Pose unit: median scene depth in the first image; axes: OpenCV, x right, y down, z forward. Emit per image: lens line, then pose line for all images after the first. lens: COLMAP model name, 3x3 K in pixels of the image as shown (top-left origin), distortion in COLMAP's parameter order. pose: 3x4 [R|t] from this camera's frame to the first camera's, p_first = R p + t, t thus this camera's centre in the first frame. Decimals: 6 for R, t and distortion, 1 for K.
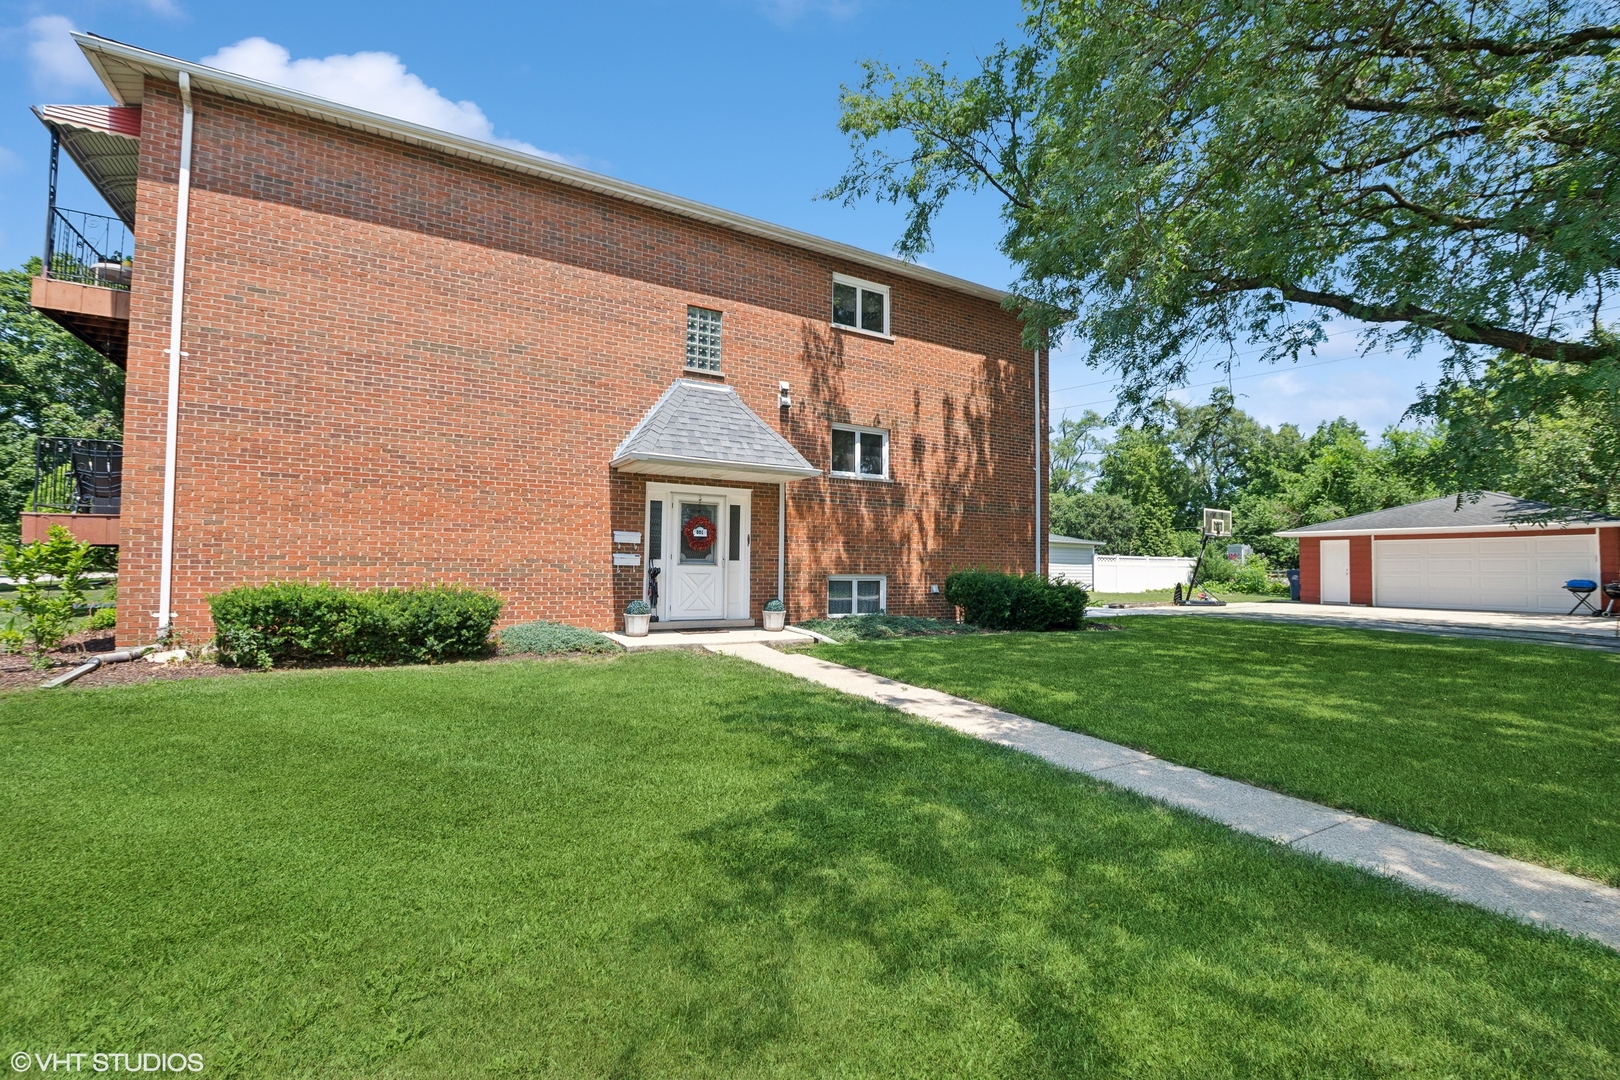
lens RADIAL K [[717.0, 0, 814.6], [0, 717.0, 539.9], [0, 0, 1]] dist [-0.018460, -0.000171]
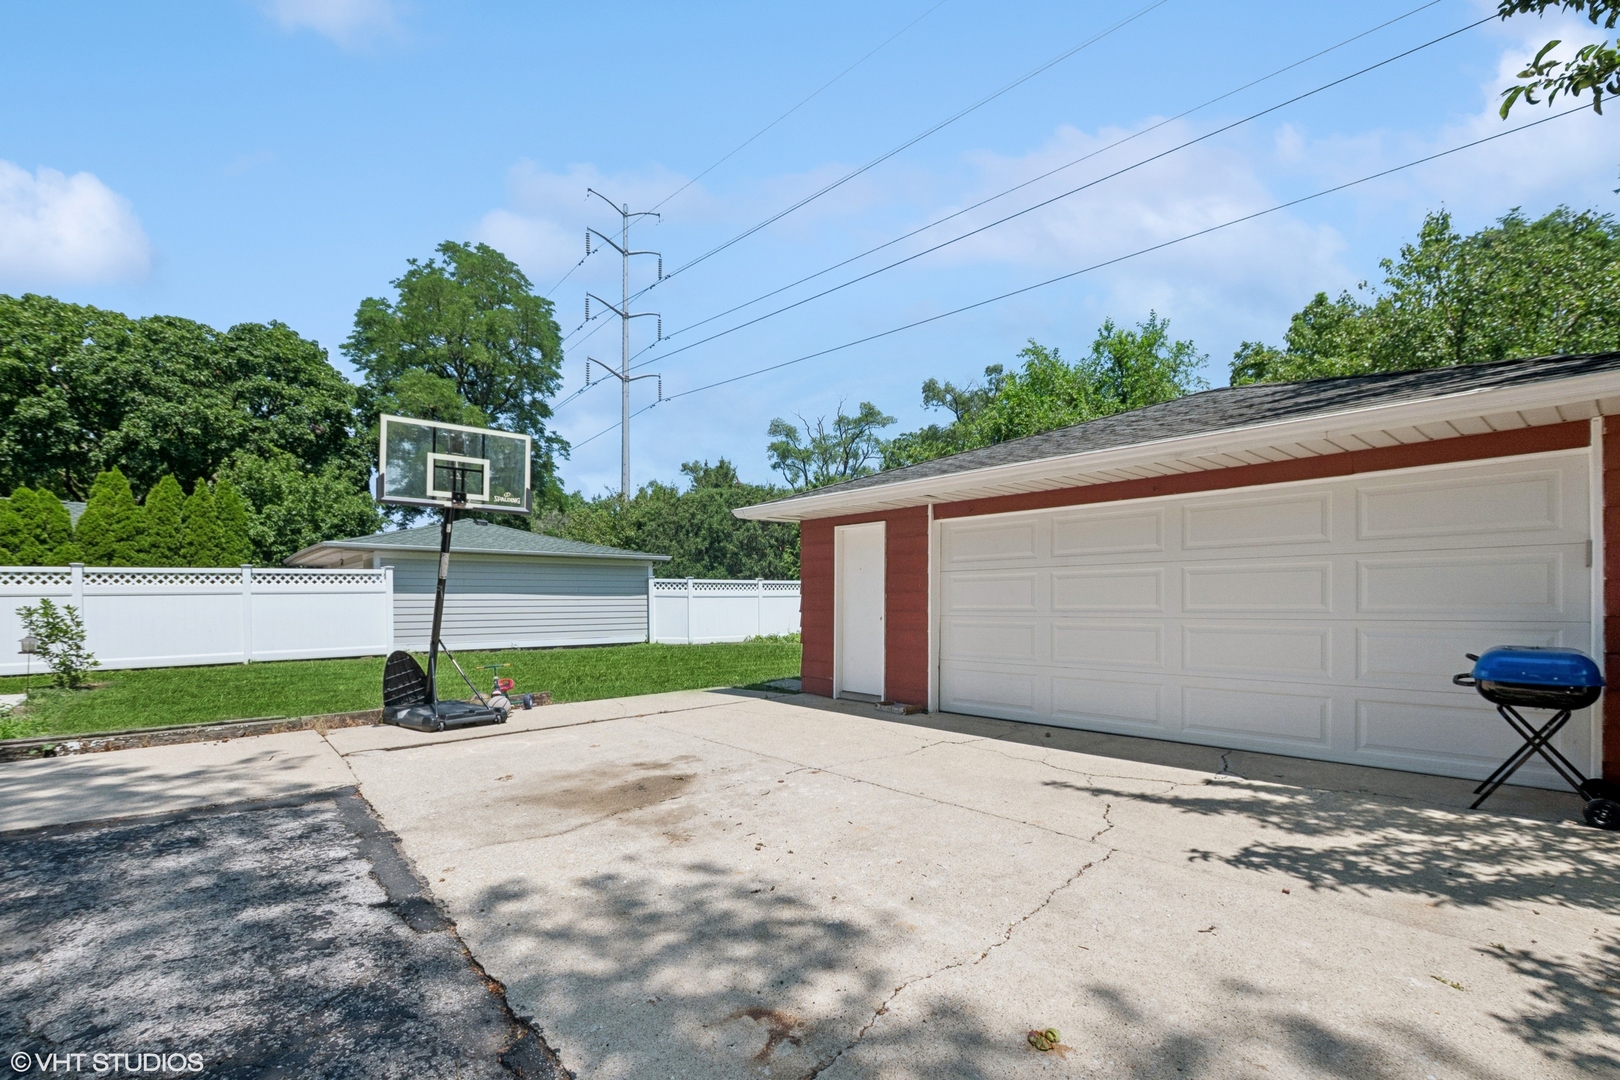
lens RADIAL K [[734.0, 0, 816.6], [0, 734.0, 603.4], [0, 0, 1]] dist [-0.016727, 0.000587]
pose [[0.984842, -0.018315, 0.172485, 0.419950], [0.010197, 0.998803, 0.047833, 0.014551], [-0.173155, -0.045349, 0.983850, 0.412337]]
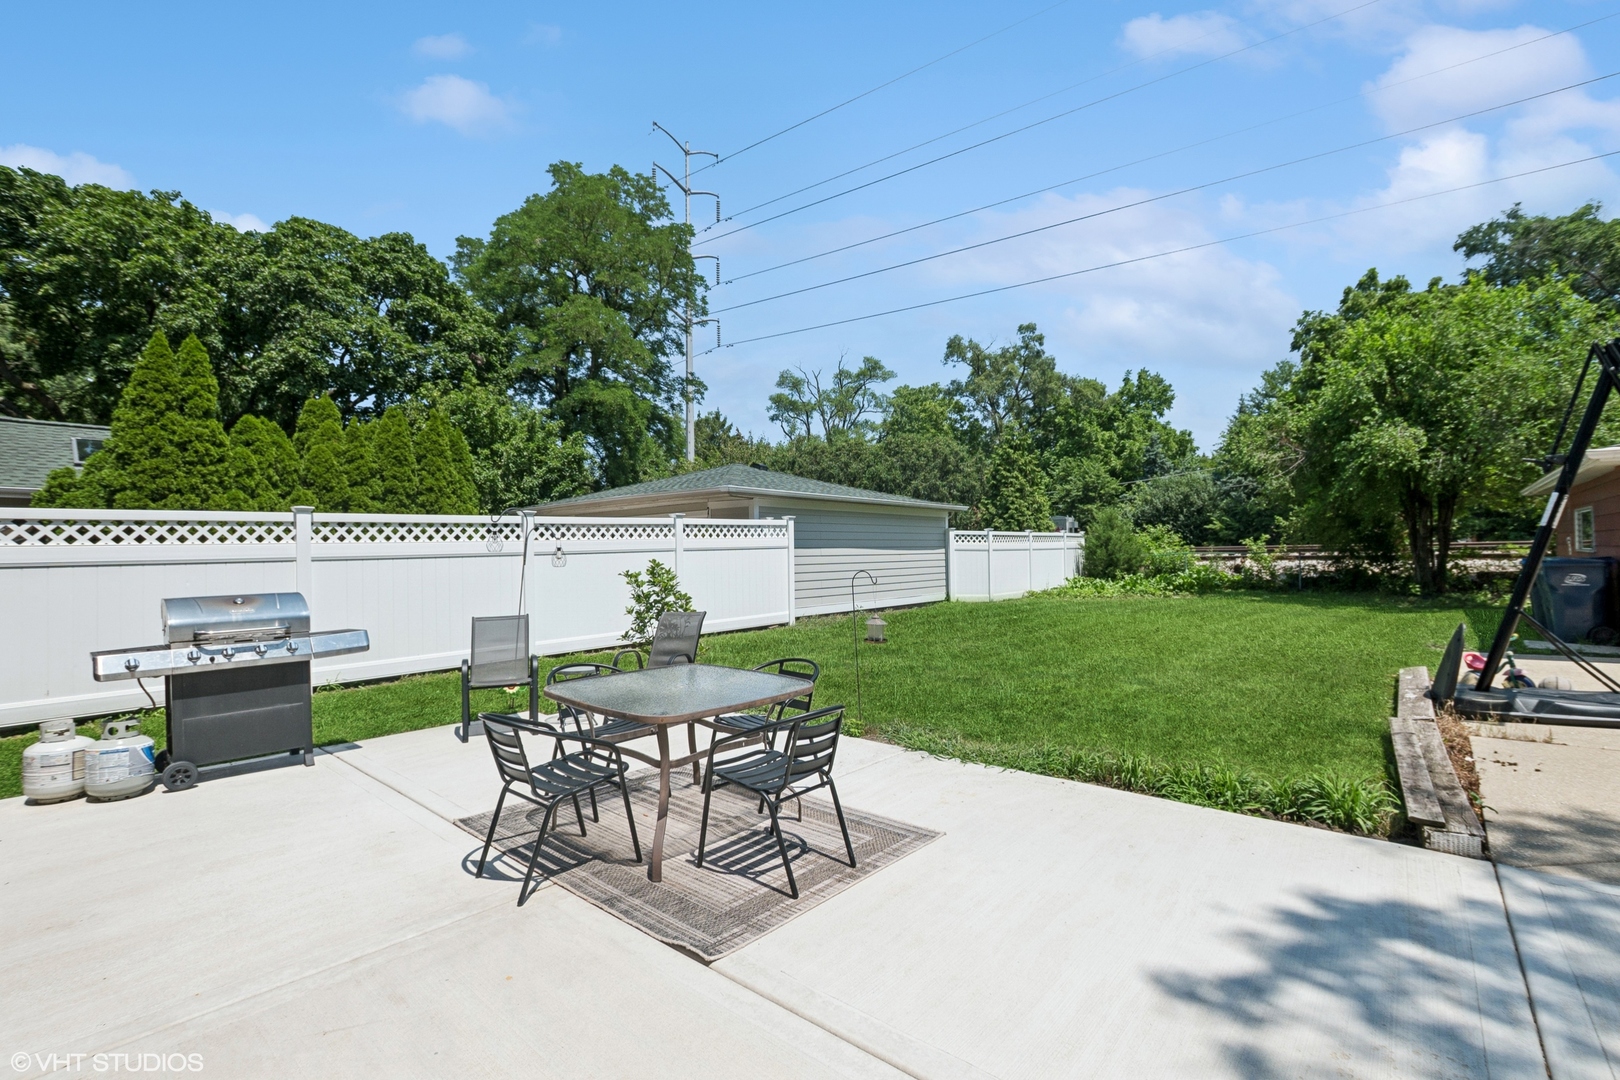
lens RADIAL K [[717.0, 0, 814.6], [0, 717.0, 539.9], [0, 0, 1]] dist [-0.018460, -0.000171]
pose [[0.948523, -0.020320, 0.316056, 0.137128], [0.012288, 0.999549, 0.027383, 0.012731], [-0.316470, -0.022090, 0.948345, 0.543133]]
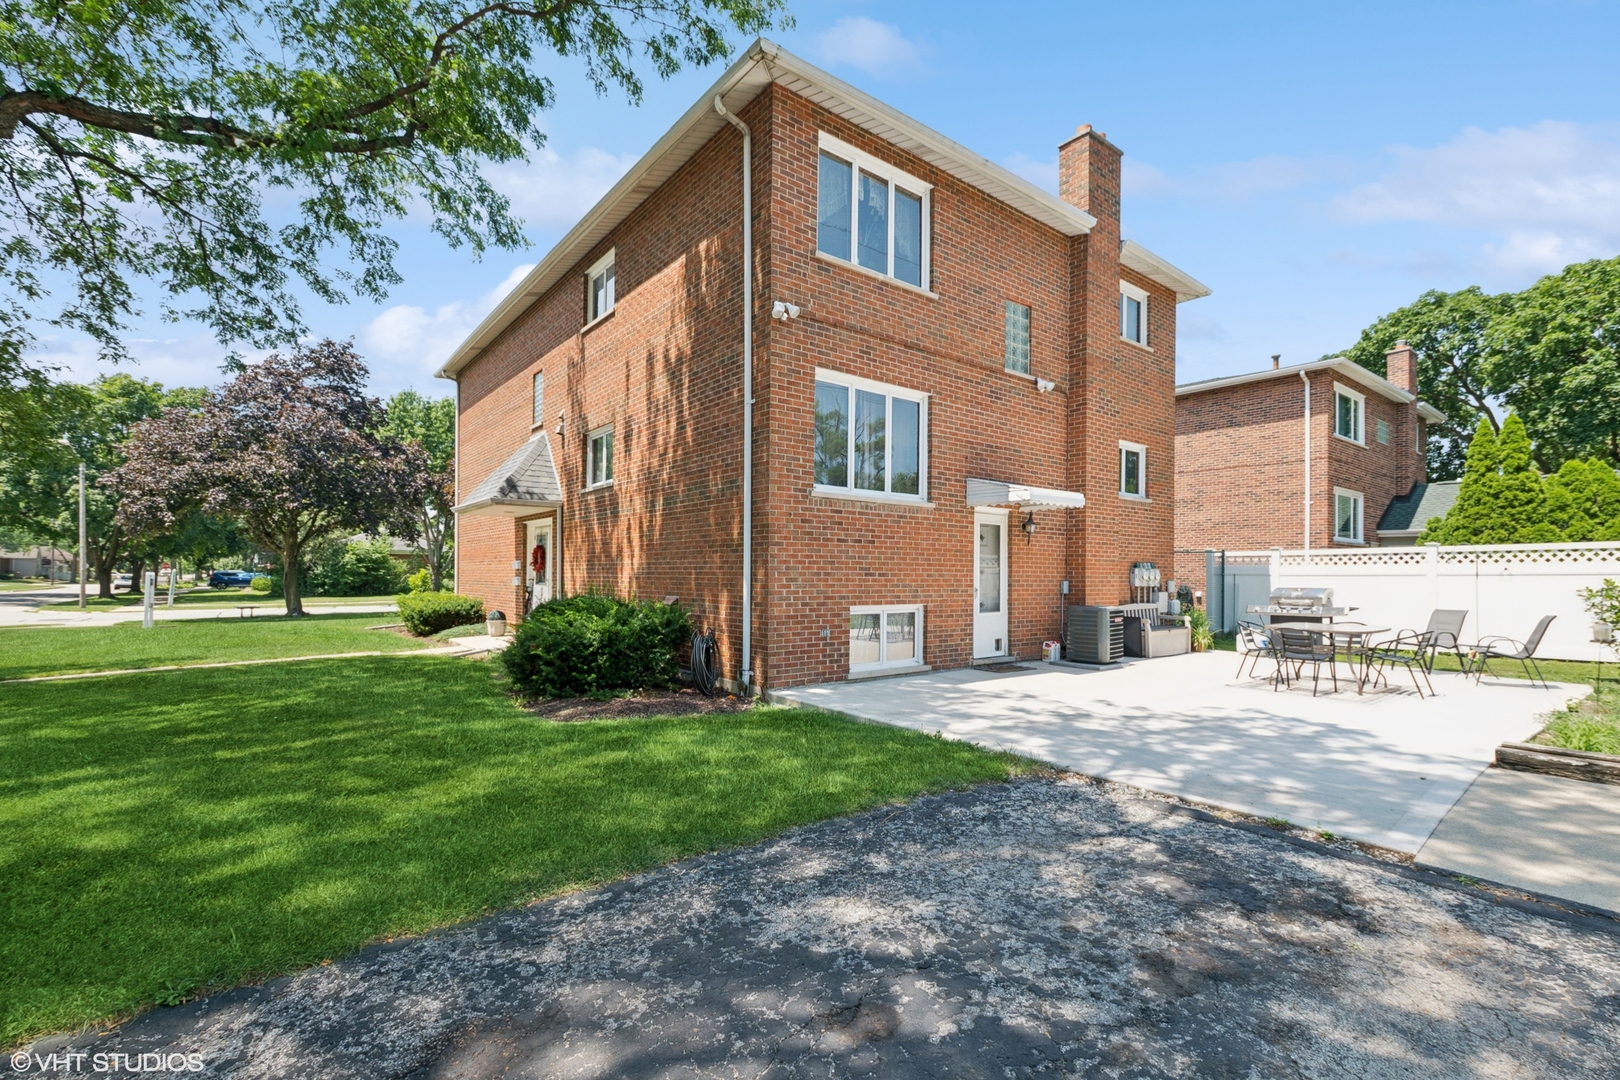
lens RADIAL K [[741.9, 0, 812.1], [0, 741.9, 571.6], [0, 0, 1]] dist [-0.003295, -0.000032]
pose [[0.123530, -0.014177, -0.992240, 0.387544], [0.034086, 0.999369, -0.010035, 0.013869], [0.991755, -0.032582, 0.123935, 0.440782]]
